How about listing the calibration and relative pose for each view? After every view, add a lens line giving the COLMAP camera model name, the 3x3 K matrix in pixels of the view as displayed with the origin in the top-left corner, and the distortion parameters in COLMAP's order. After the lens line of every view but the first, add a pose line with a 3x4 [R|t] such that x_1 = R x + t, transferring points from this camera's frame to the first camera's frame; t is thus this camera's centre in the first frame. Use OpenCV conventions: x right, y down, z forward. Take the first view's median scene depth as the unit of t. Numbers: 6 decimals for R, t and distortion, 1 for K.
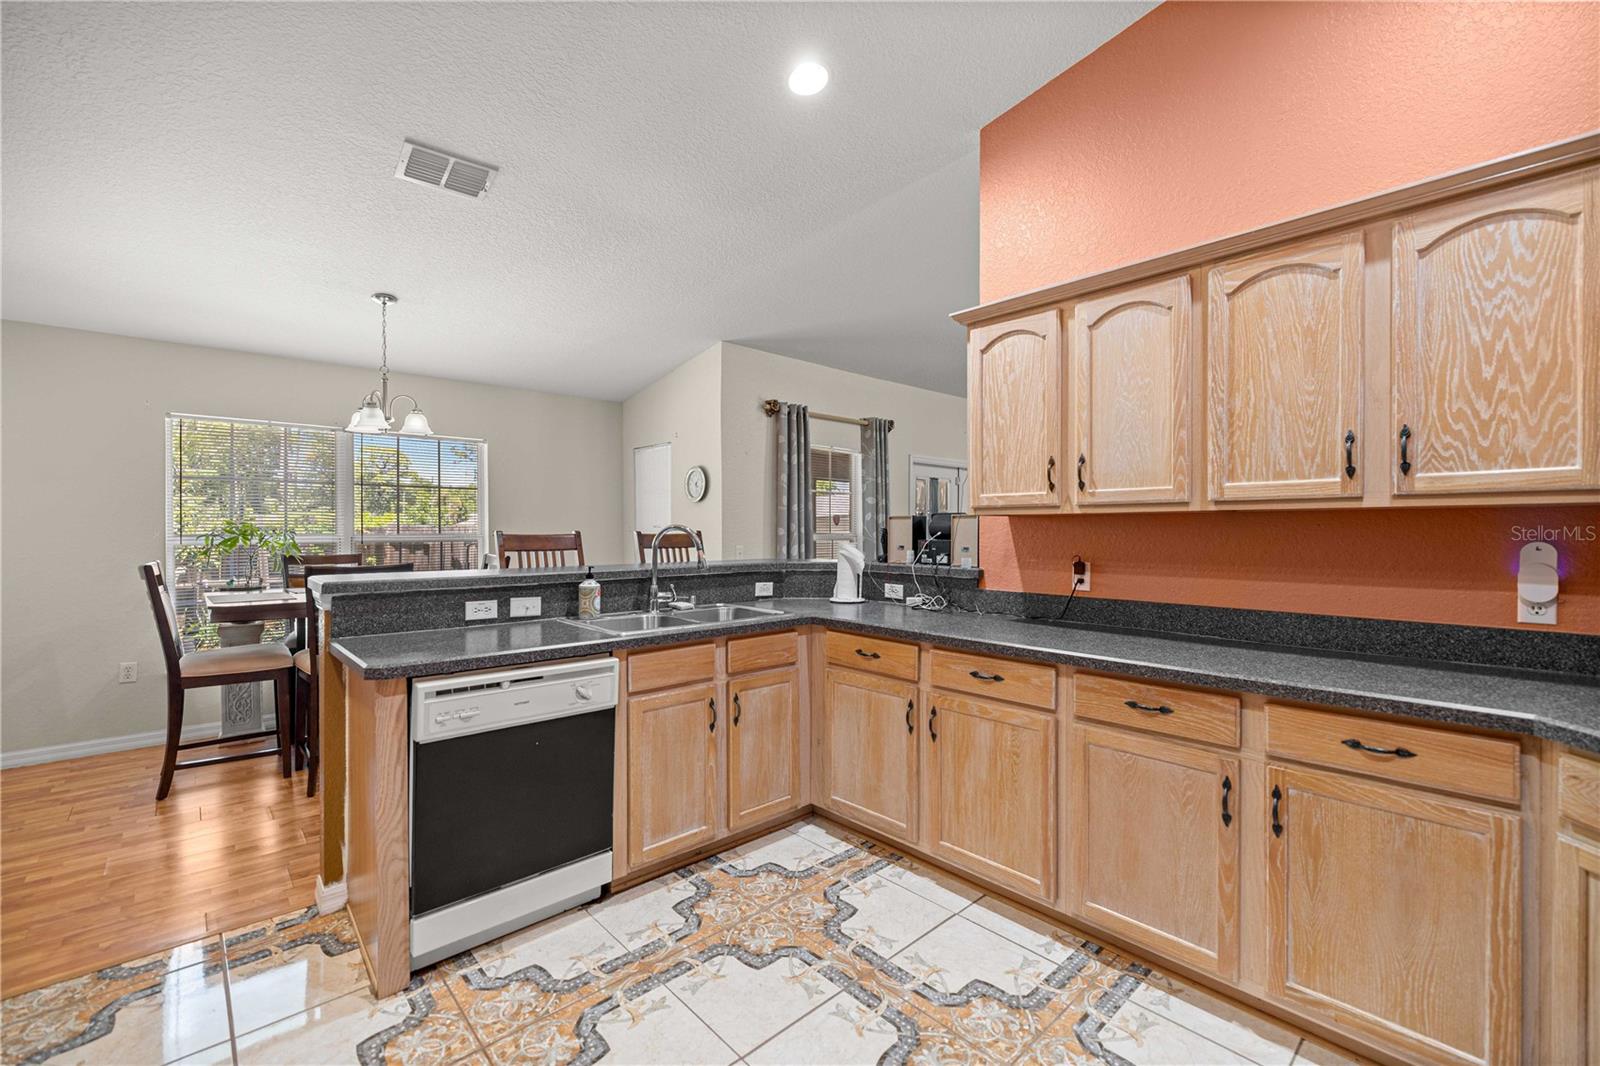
lens RADIAL K [[672.6, 0, 787.1], [0, 672.6, 523.8], [0, 0, 1]] dist [0.000275, 0.000353]
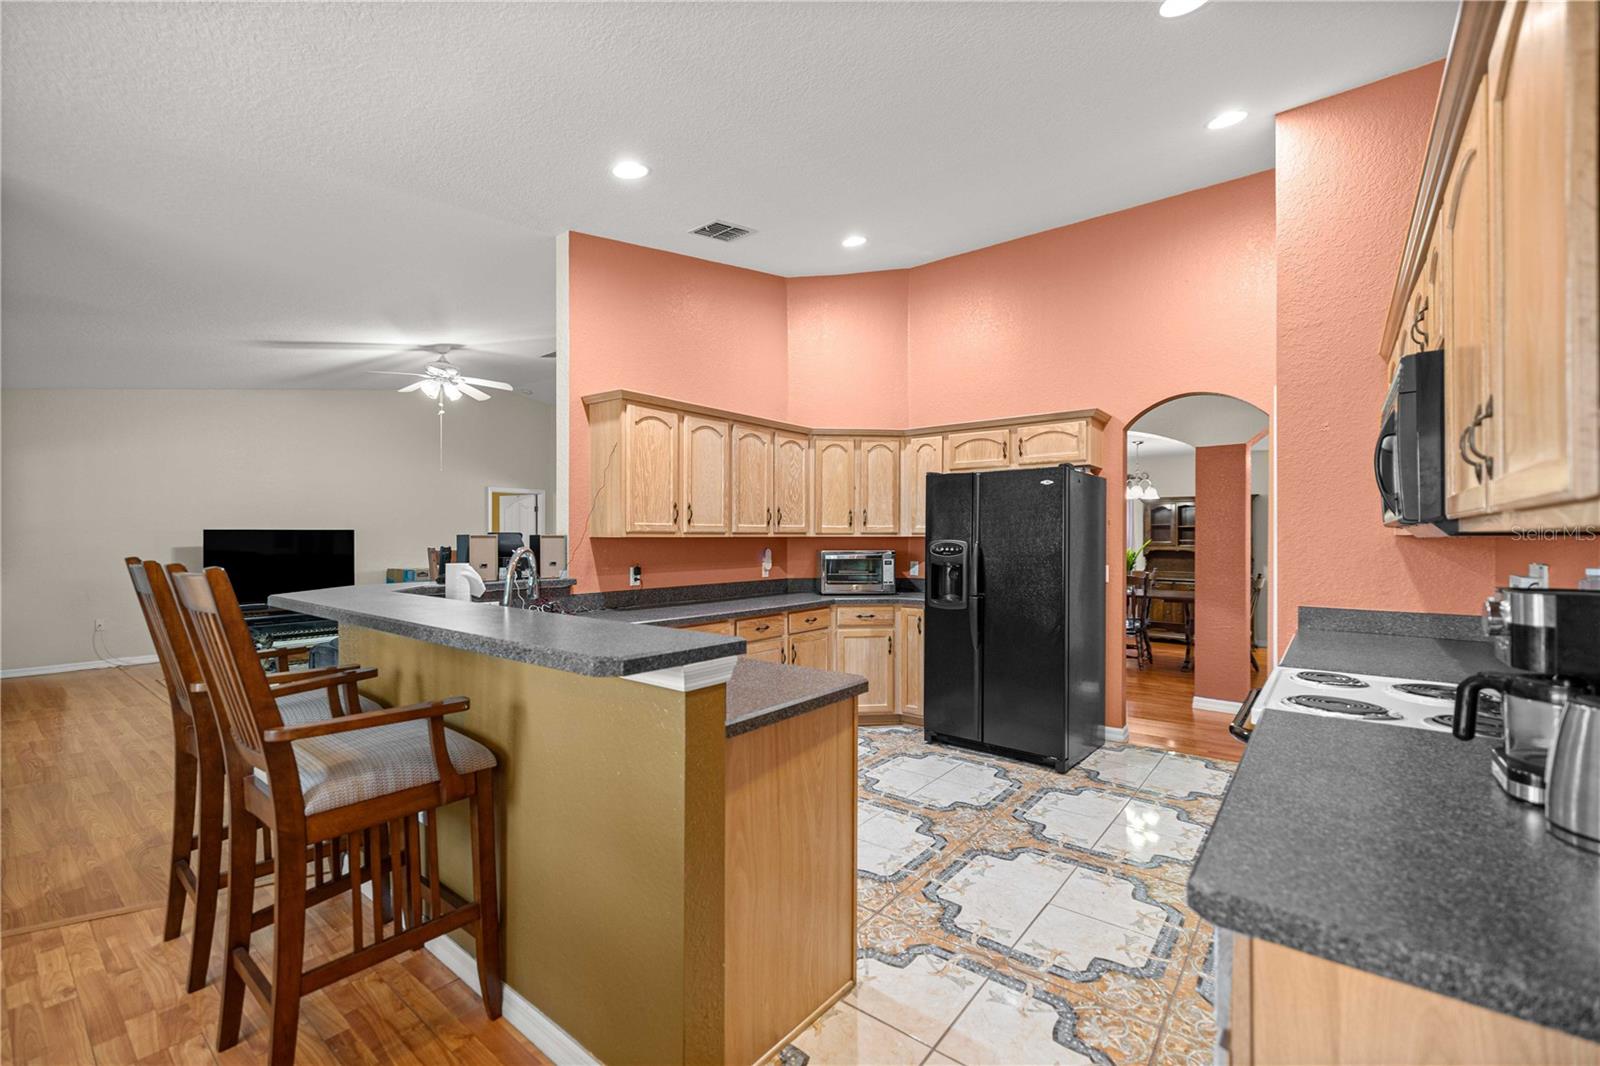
lens RADIAL K [[672.6, 0, 793.6], [0, 672.6, 527.8], [0, 0, 1]] dist [0.000275, 0.000353]
pose [[-0.160932, 0.012886, 0.986881, -1.082959], [-0.008081, 0.999864, -0.014374, -0.014167], [-0.986932, -0.010288, -0.160806, 0.830936]]
